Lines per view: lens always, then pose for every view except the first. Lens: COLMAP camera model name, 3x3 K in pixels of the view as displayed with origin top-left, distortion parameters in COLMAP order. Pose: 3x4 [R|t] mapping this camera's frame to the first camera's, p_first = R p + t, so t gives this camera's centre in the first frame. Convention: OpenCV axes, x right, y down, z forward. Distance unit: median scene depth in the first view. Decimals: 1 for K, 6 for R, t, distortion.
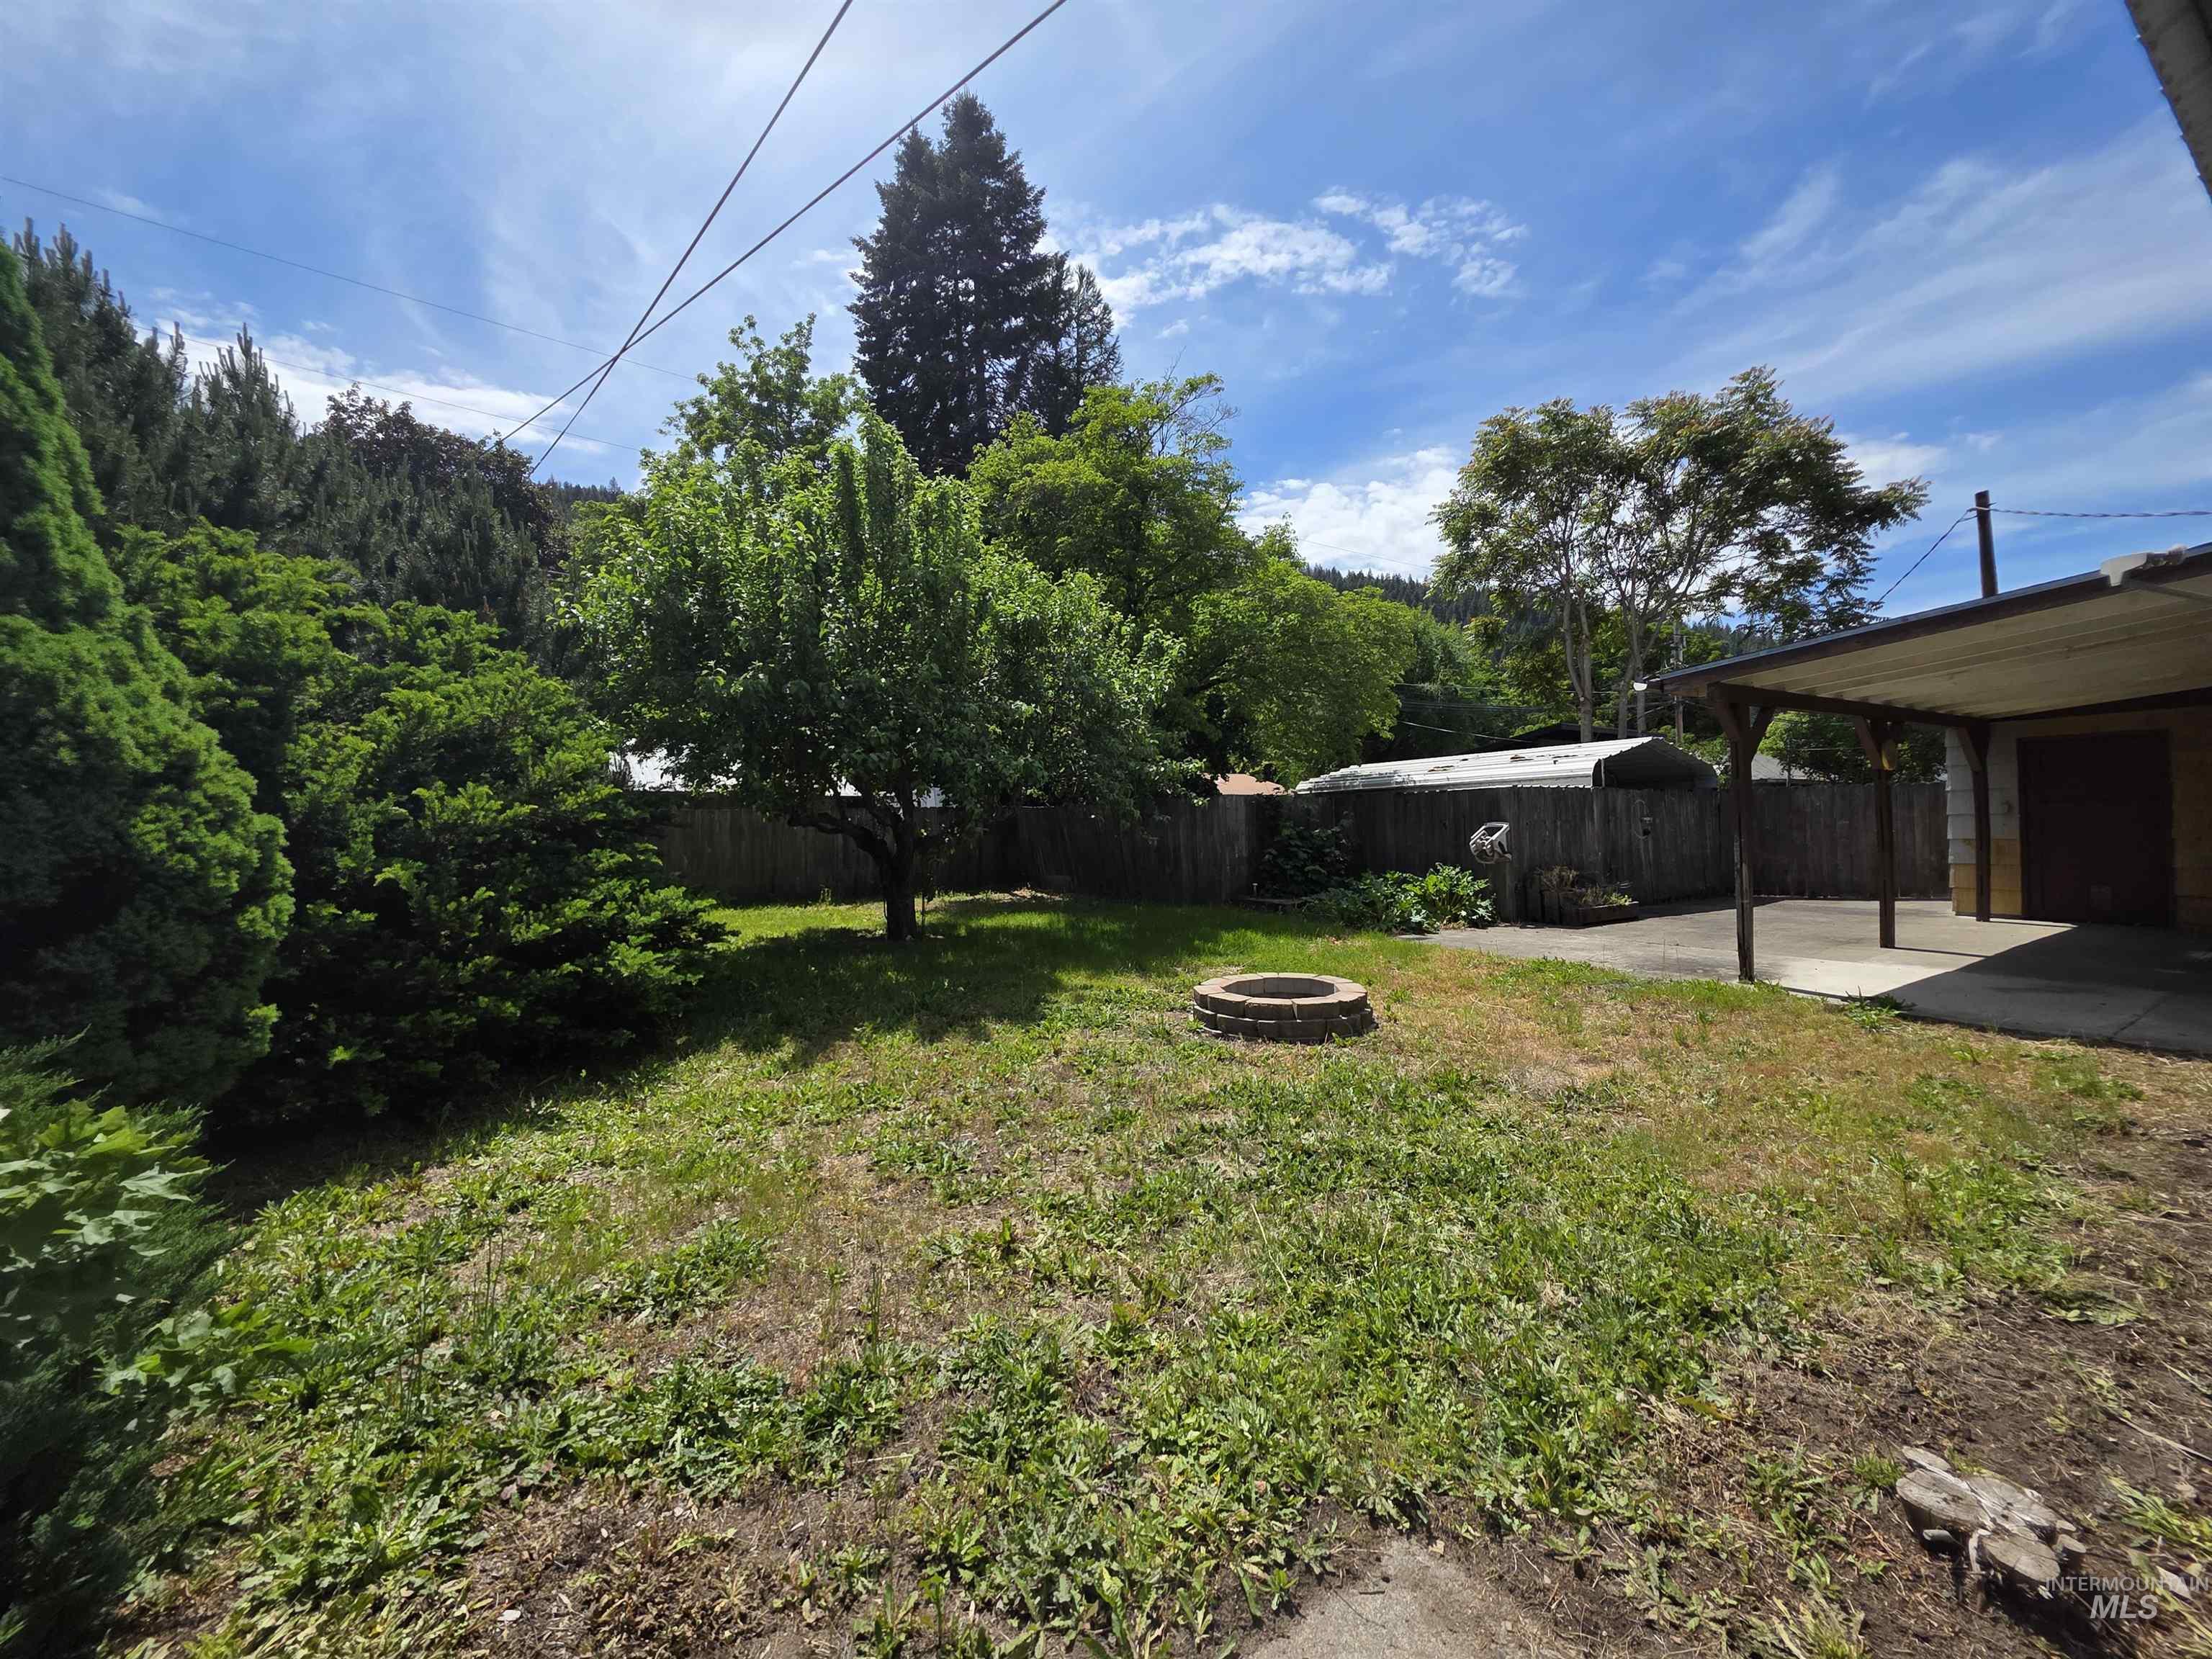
lens RADIAL K [[882.1, 0, 1101.8], [0, 882.1, 813.8], [0, 0, 1]] dist [0.001754, -0.000339]
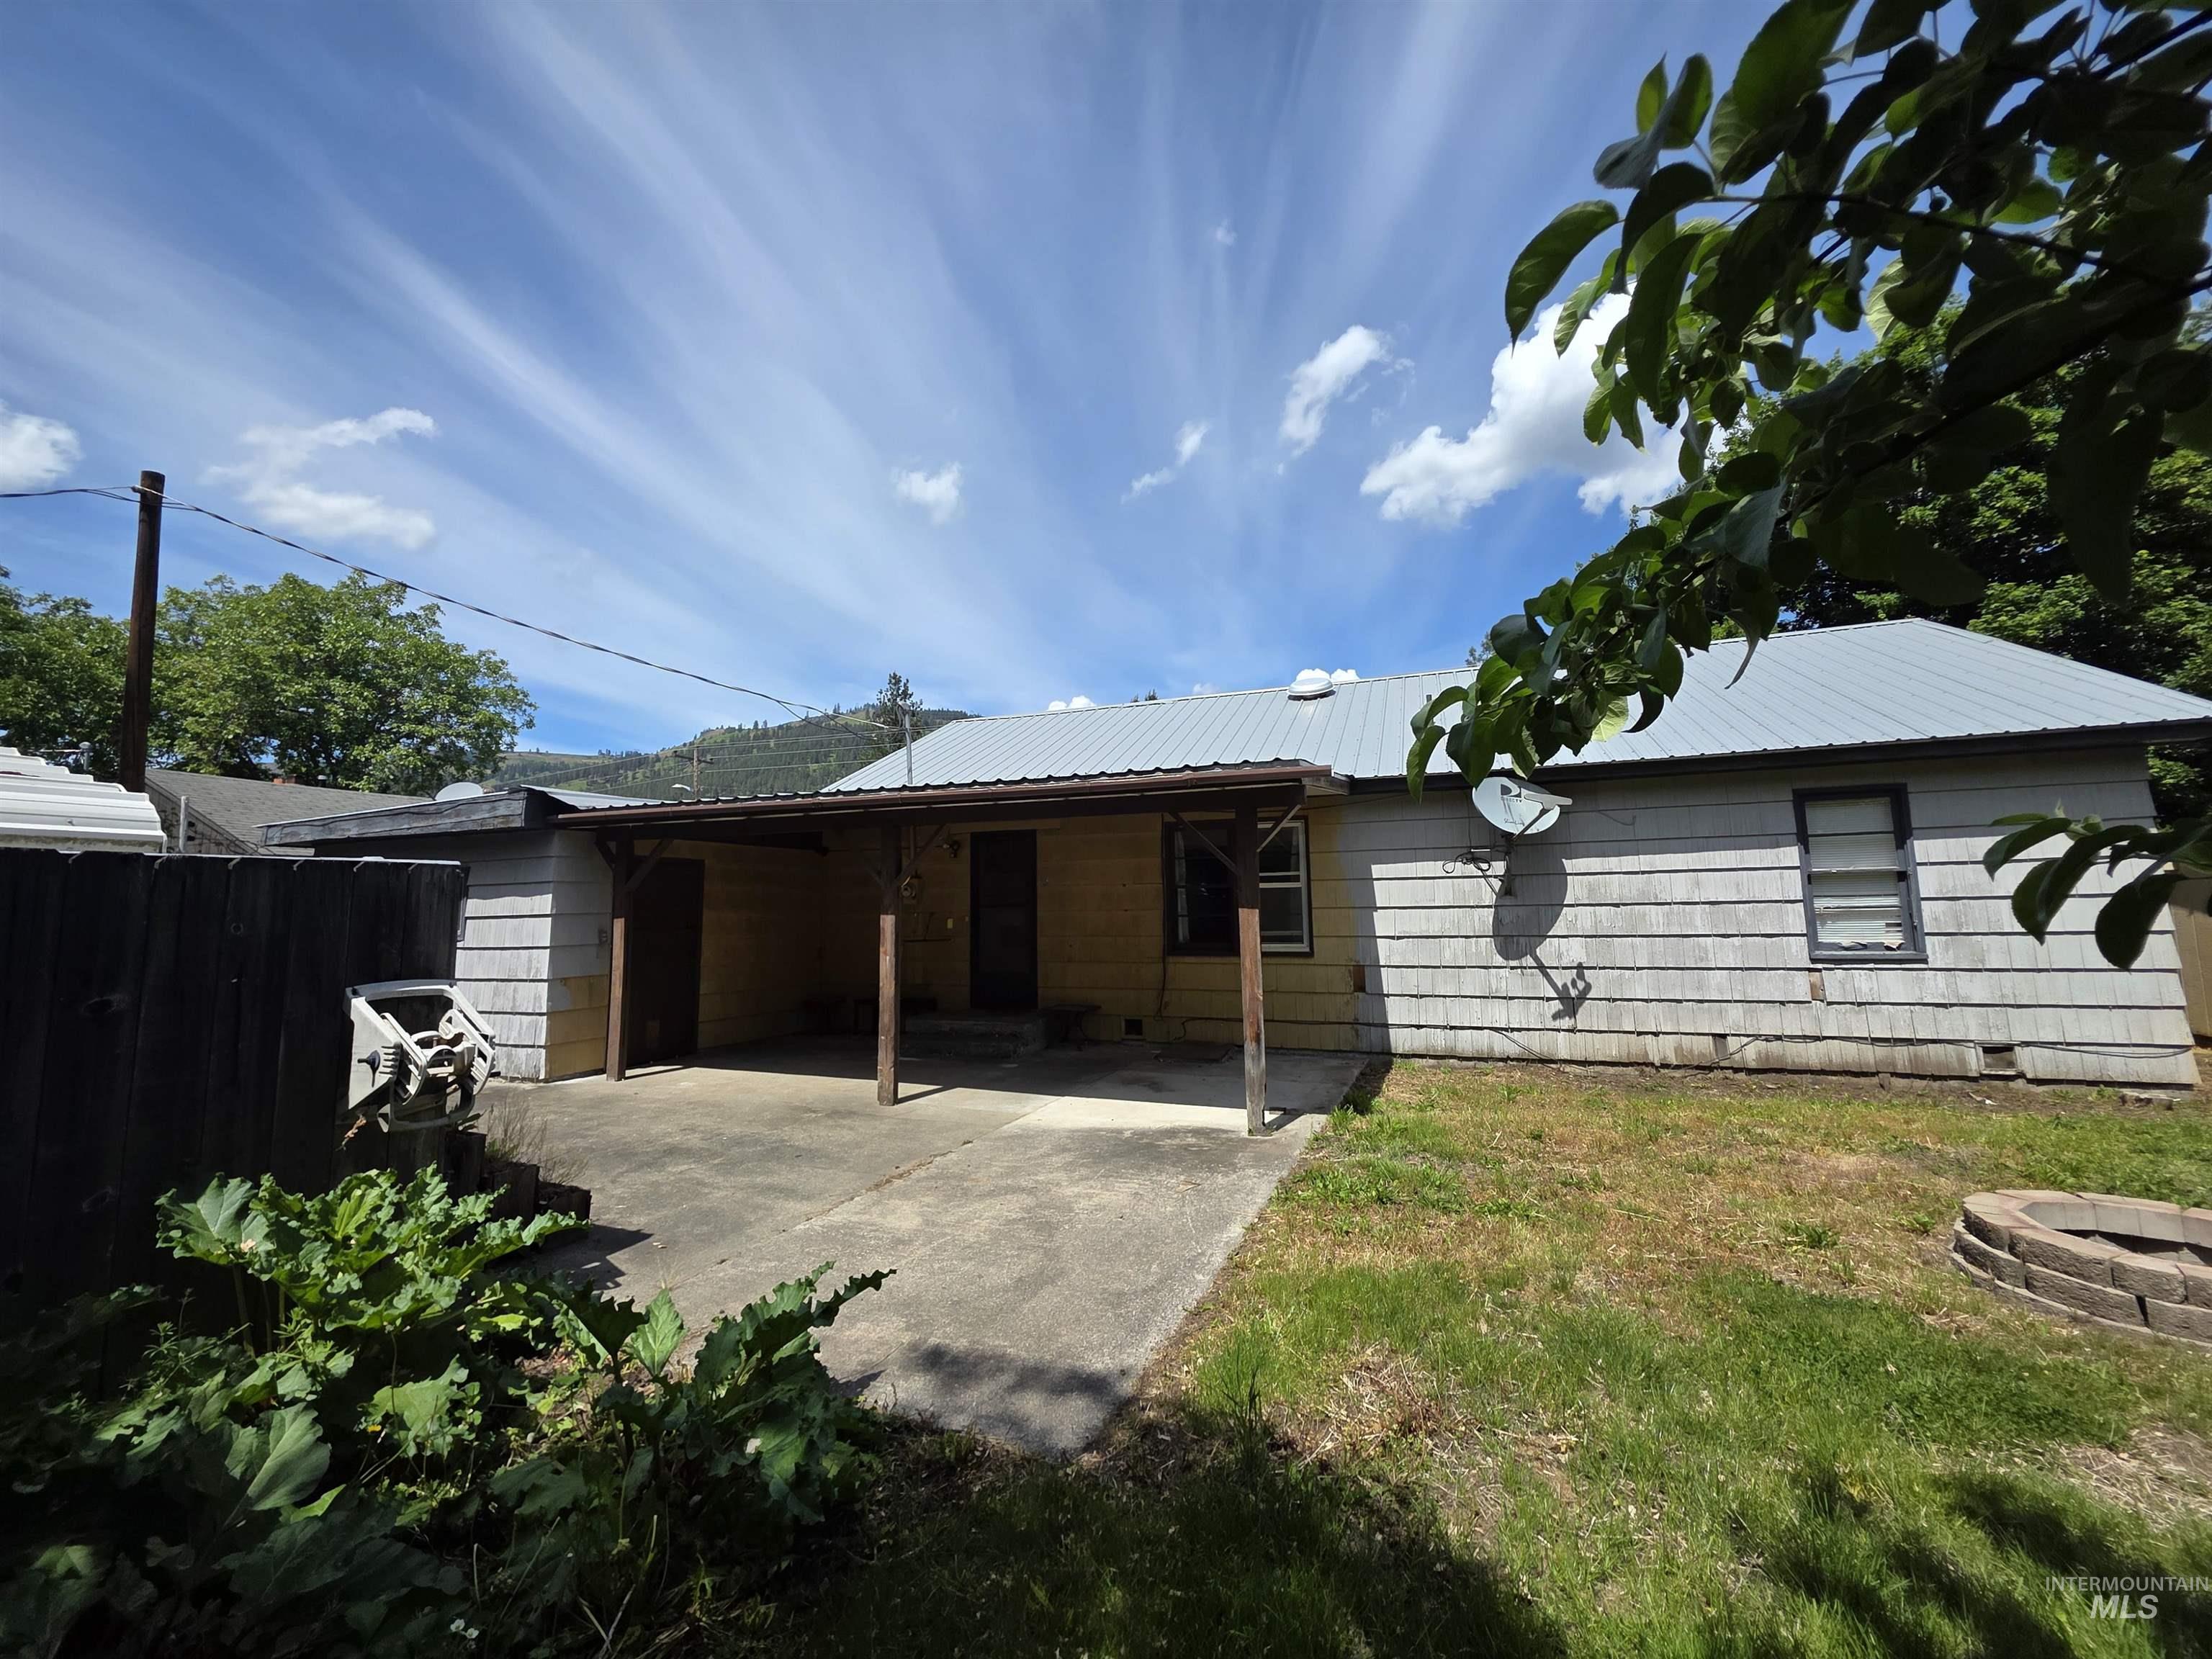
lens RADIAL K [[882.1, 0, 1101.8], [0, 882.1, 813.8], [0, 0, 1]] dist [0.001754, -0.000339]
pose [[-0.591957, 0.114874, 0.797741, 0.062459], [0.016443, 0.991306, -0.130546, -0.003894], [-0.805802, -0.064160, -0.588699, 0.921503]]
